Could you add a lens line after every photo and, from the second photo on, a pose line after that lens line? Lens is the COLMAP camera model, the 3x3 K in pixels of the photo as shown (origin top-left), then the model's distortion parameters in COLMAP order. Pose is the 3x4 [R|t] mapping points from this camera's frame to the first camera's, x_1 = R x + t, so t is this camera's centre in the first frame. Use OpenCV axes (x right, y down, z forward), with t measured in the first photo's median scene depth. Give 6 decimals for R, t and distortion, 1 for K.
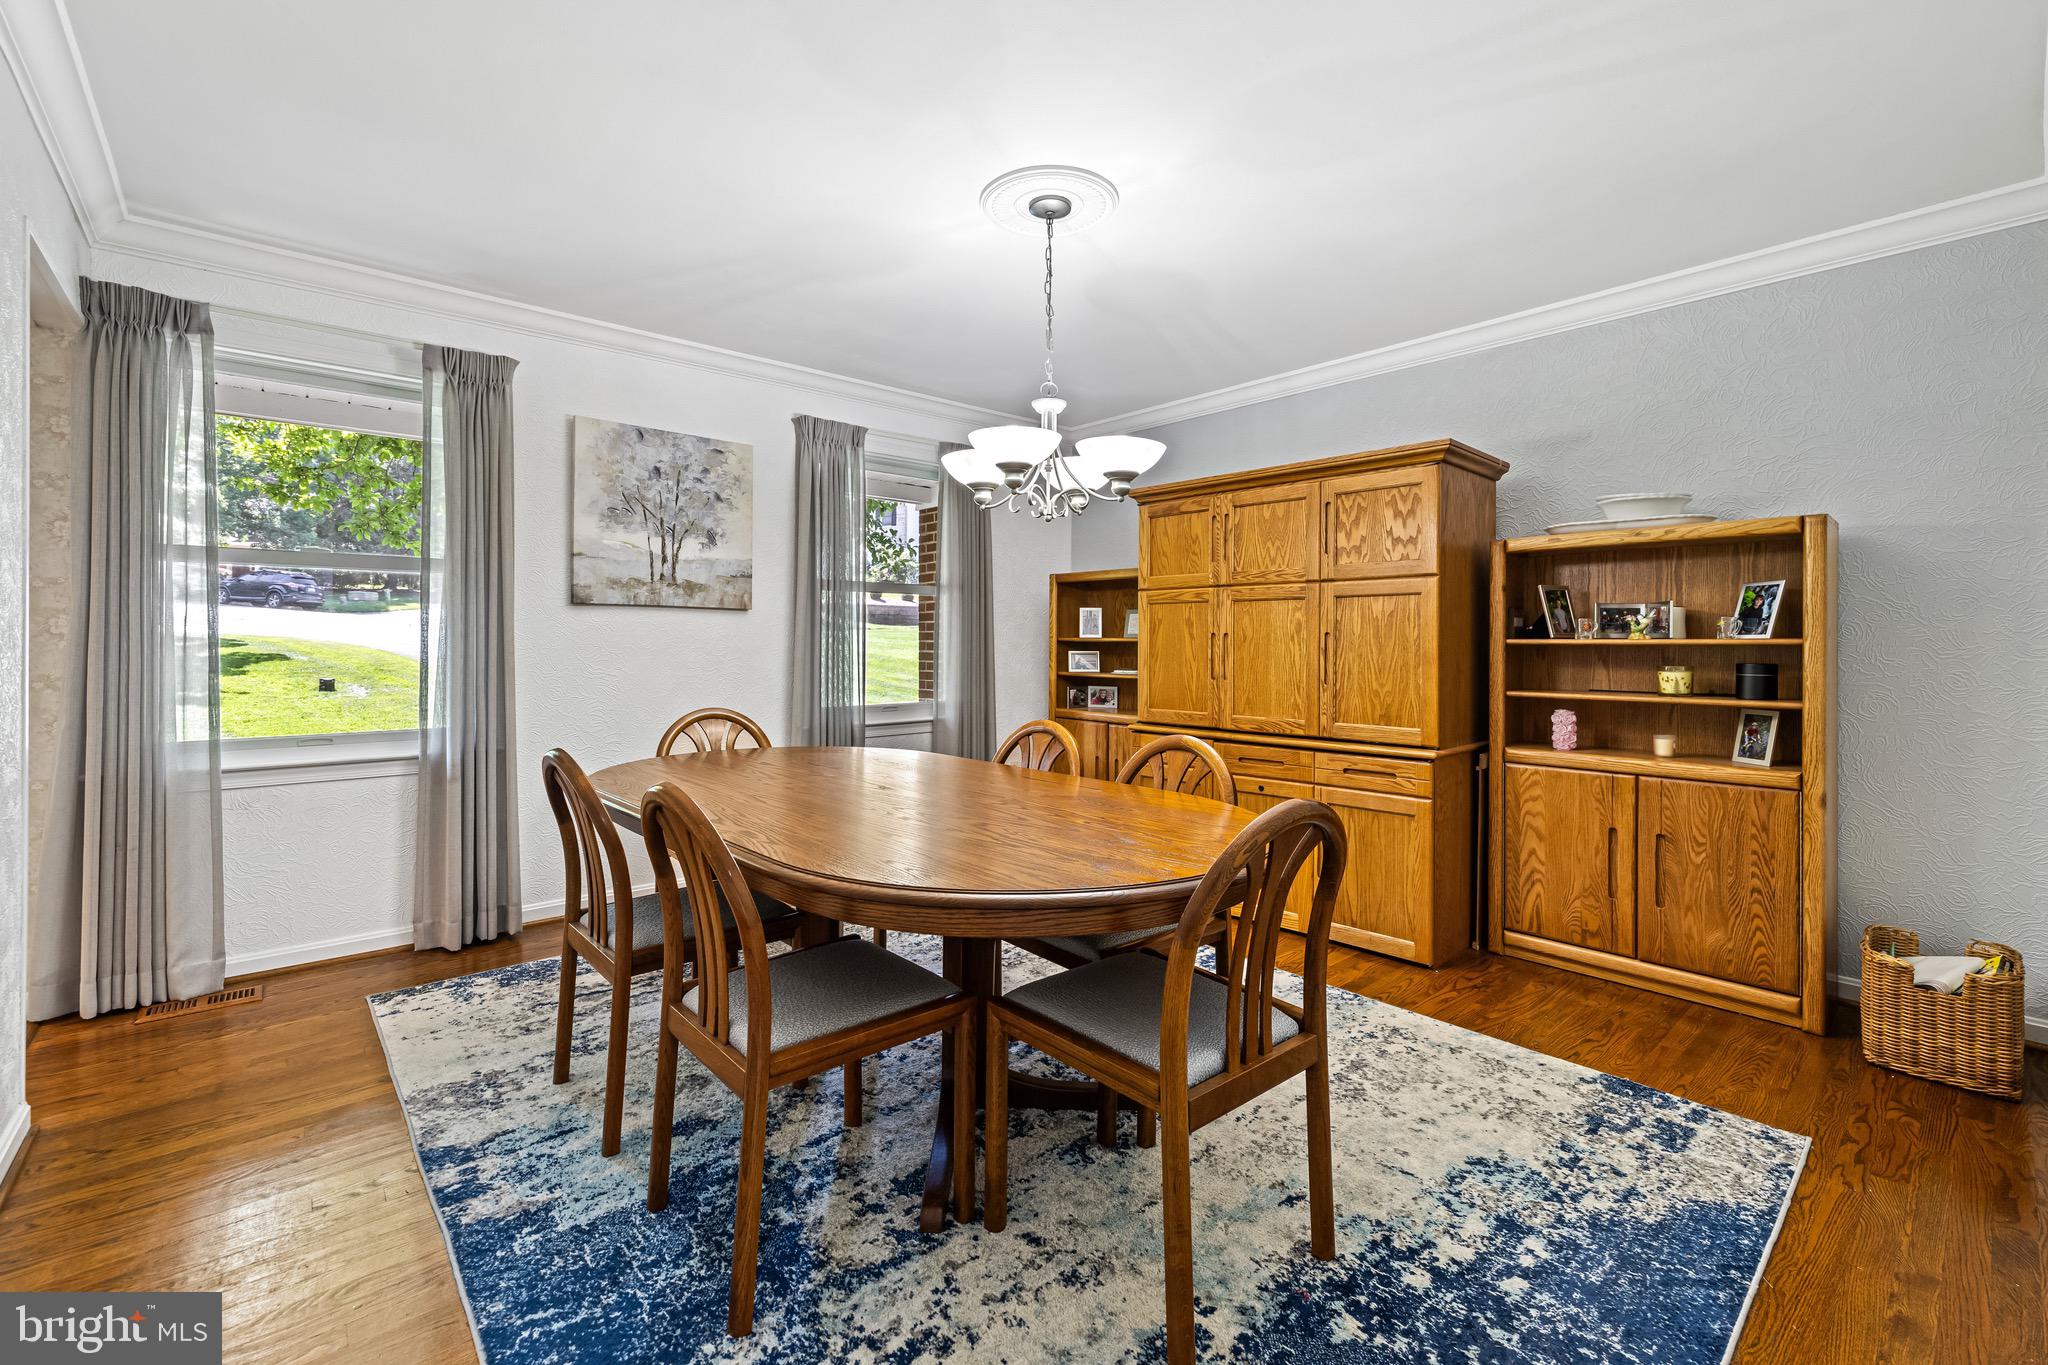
lens RADIAL K [[875.1, 0, 1025.7], [0, 875.1, 644.5], [0, 0, 1]] dist [0.001623, 0.000253]
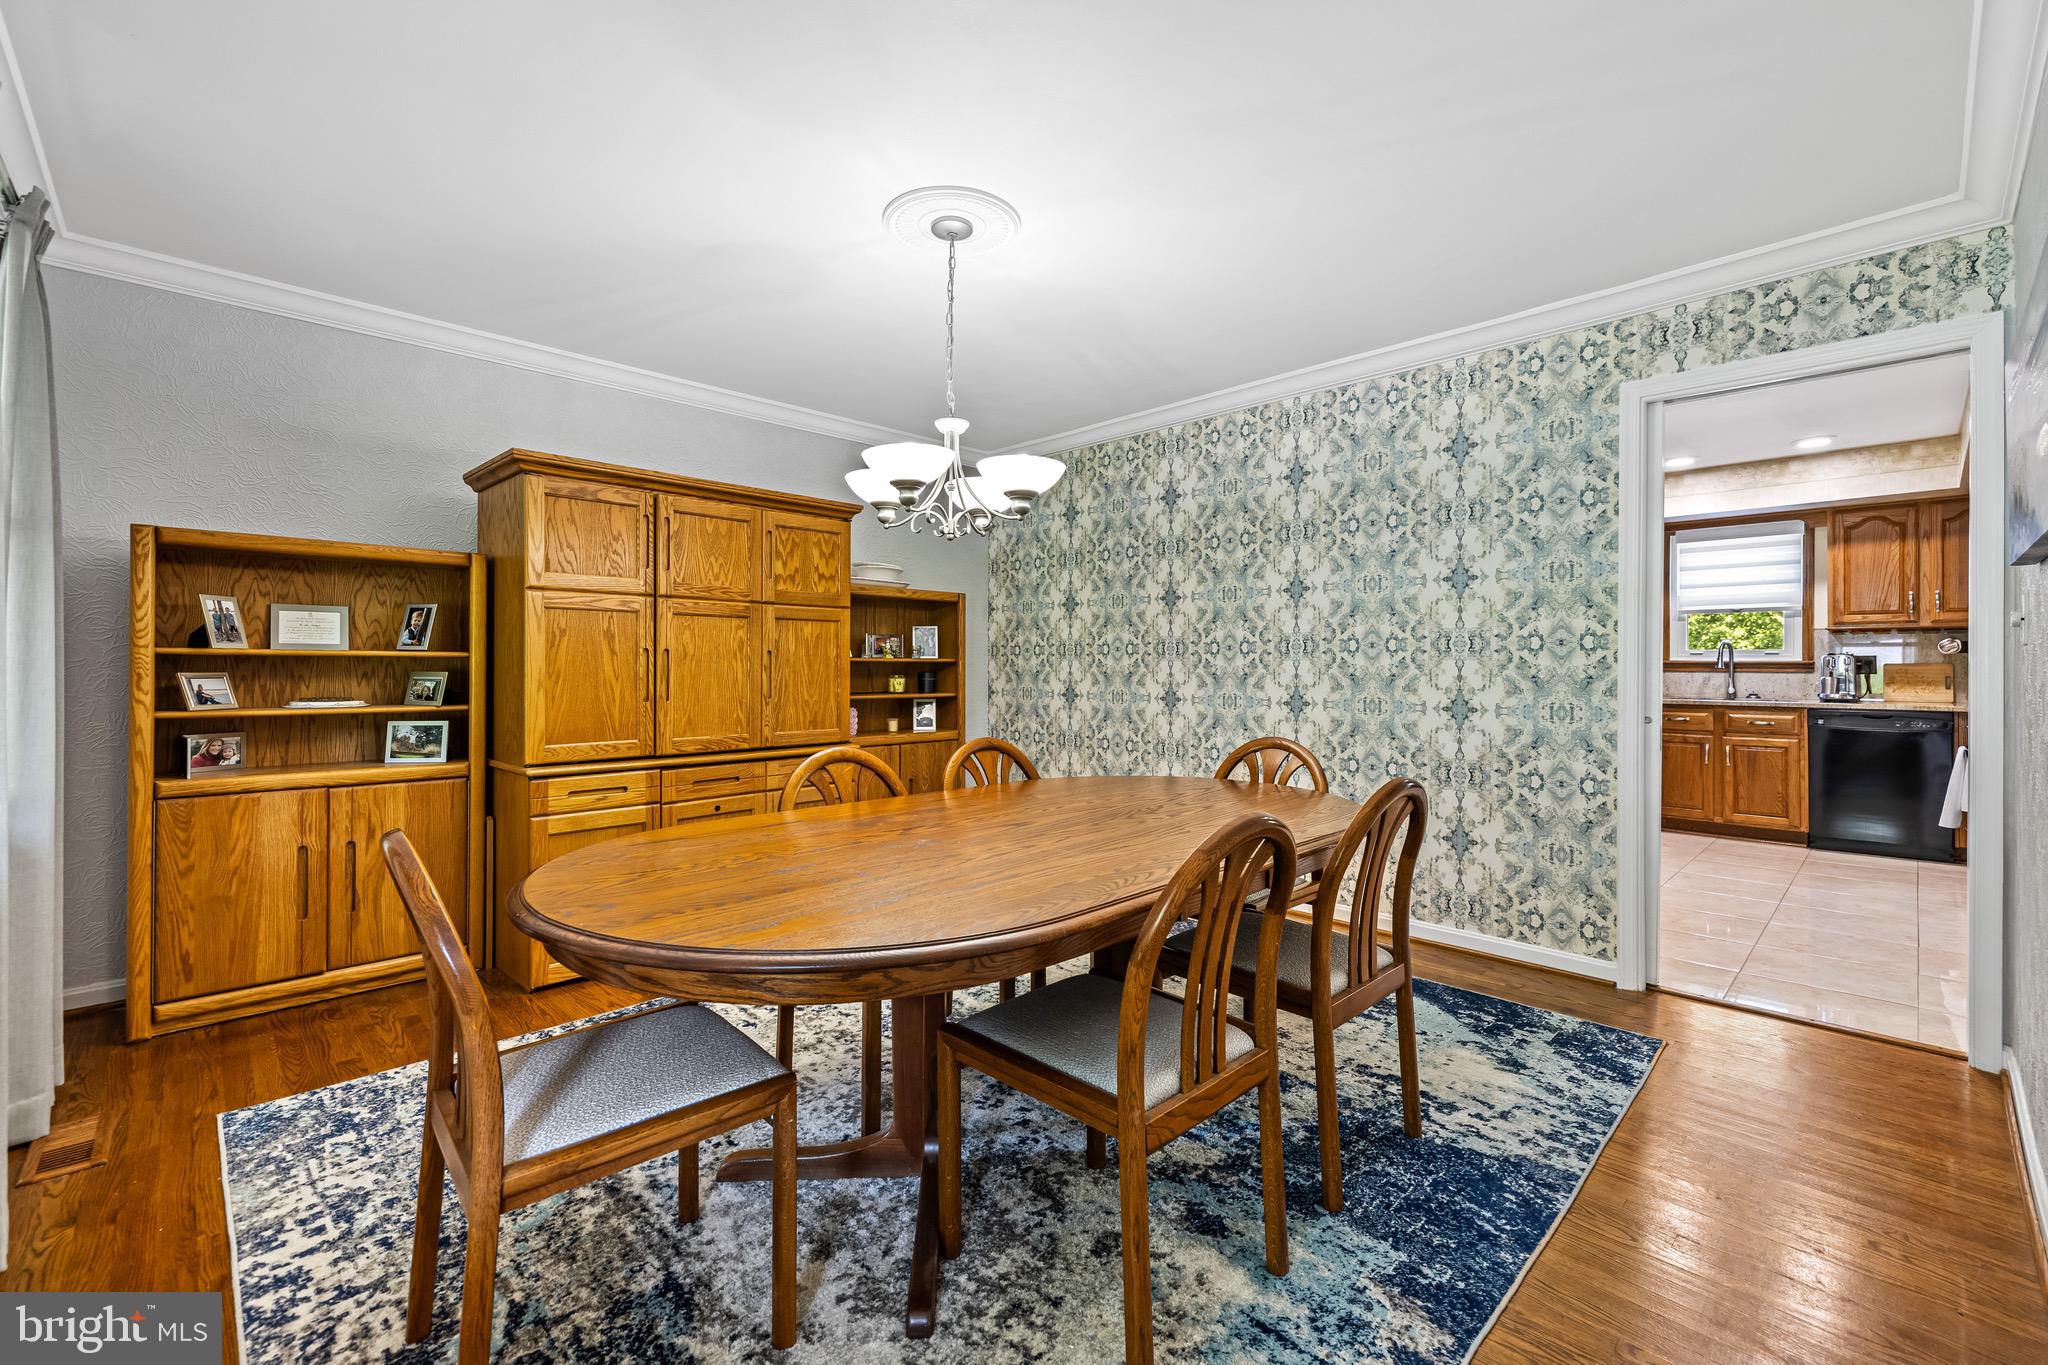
lens RADIAL K [[860.6, 0, 1018.2], [0, 860.6, 663.2], [0, 0, 1]] dist [0.001507, 0.000370]
pose [[-0.052781, -0.002116, 0.998604, -0.837061], [-0.001886, 0.999996, 0.002019, -0.000866], [-0.998604, -0.001777, -0.052785, 0.843639]]
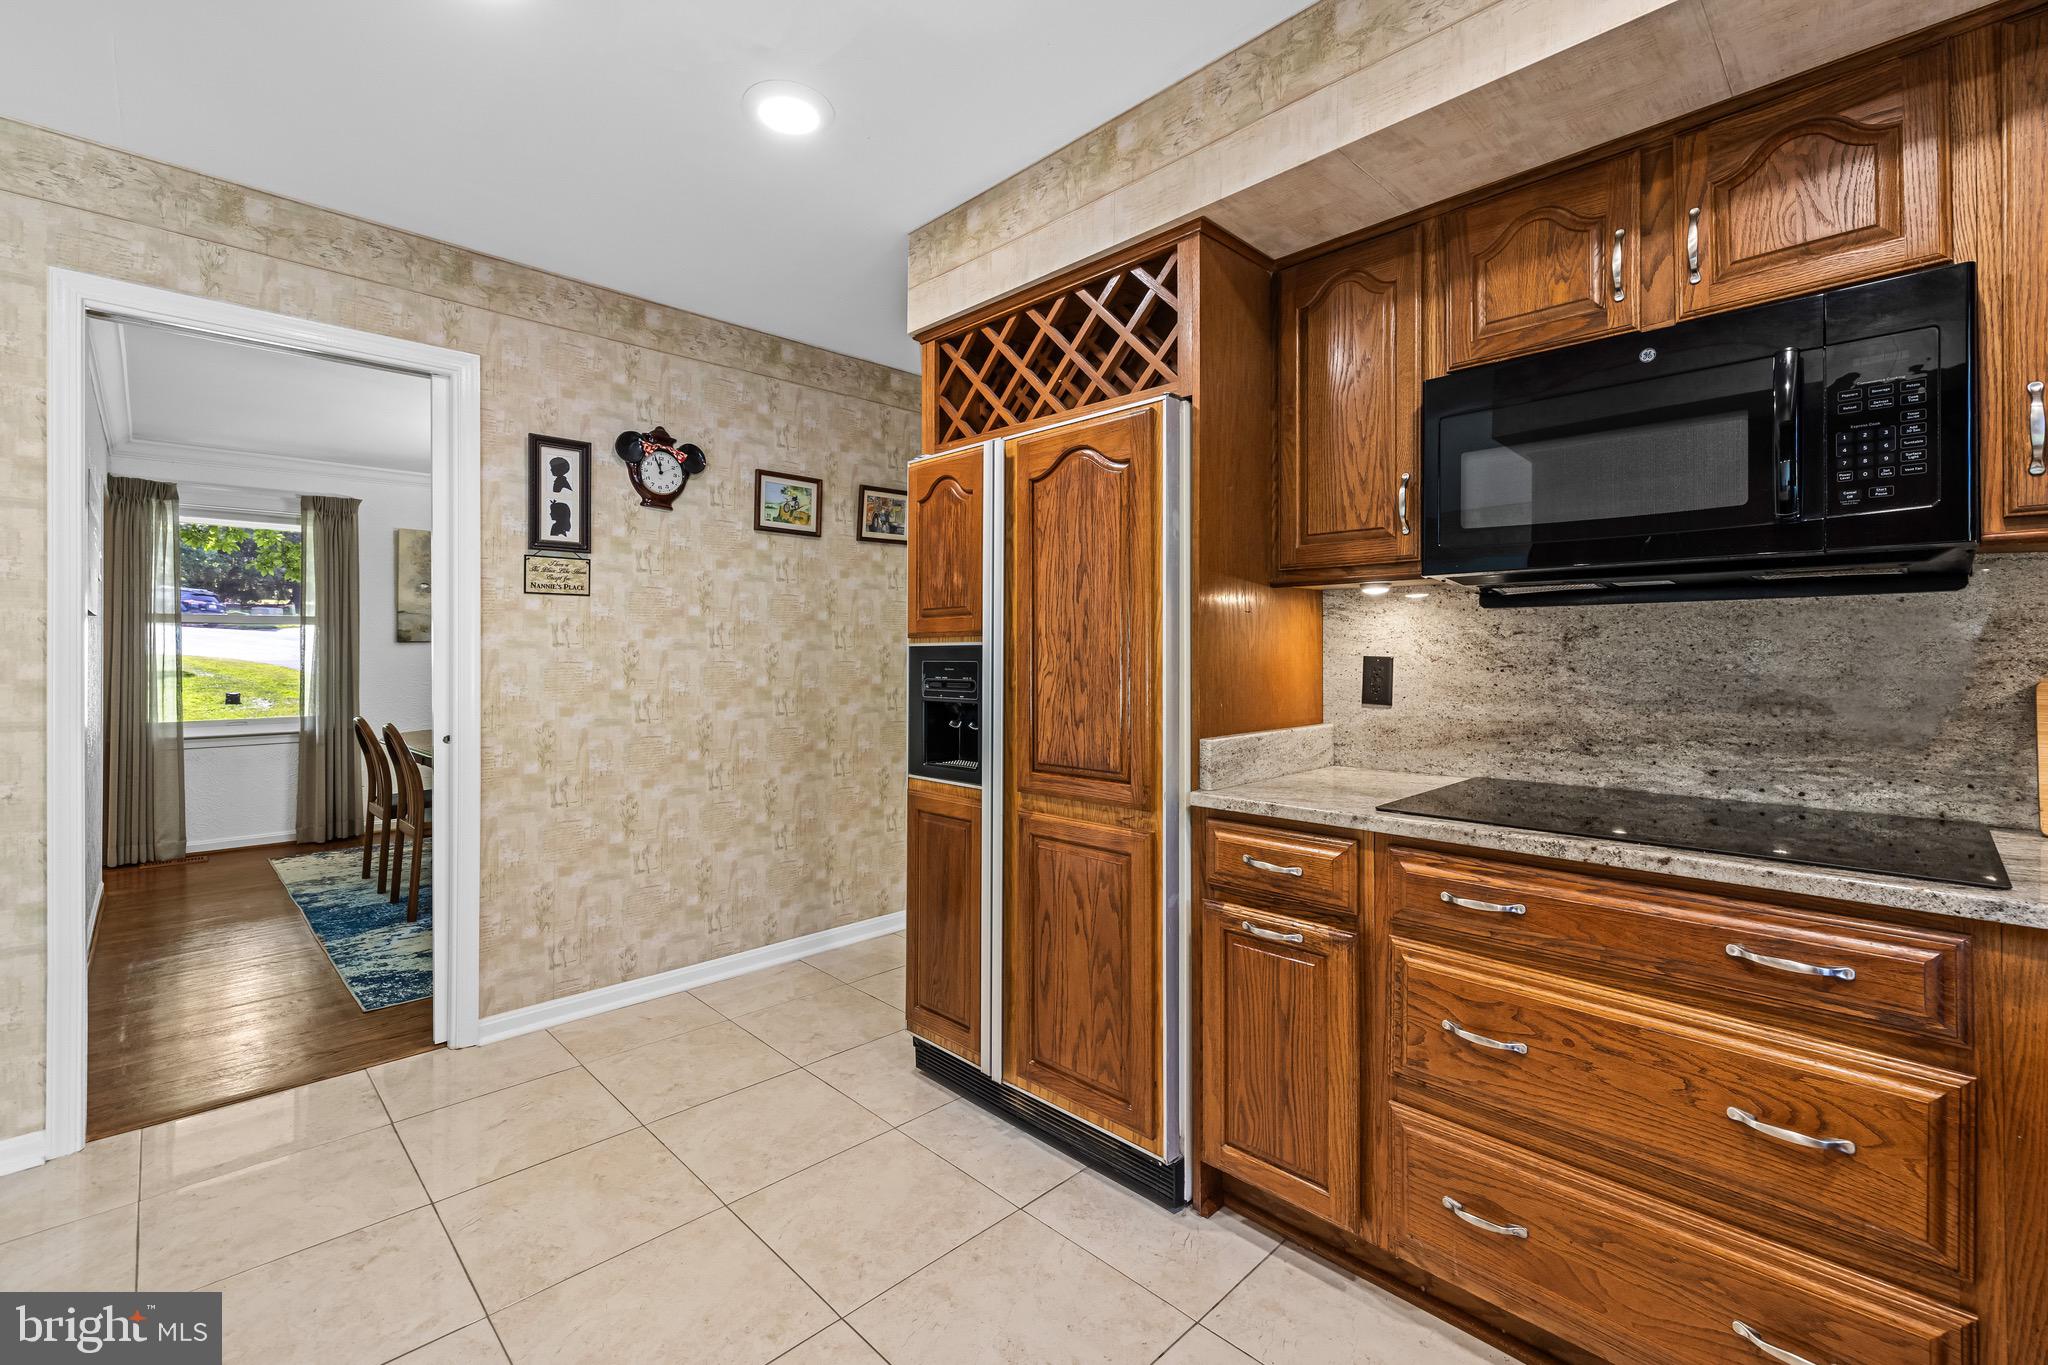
lens RADIAL K [[875.3, 0, 1023.6], [0, 875.3, 651.1], [0, 0, 1]] dist [0.000962, 0.000382]
pose [[0.997899, -0.005285, 0.064578, 0.702620], [0.005618, 0.999972, -0.004972, -0.017526], [-0.064550, 0.005324, 0.997900, -0.924006]]
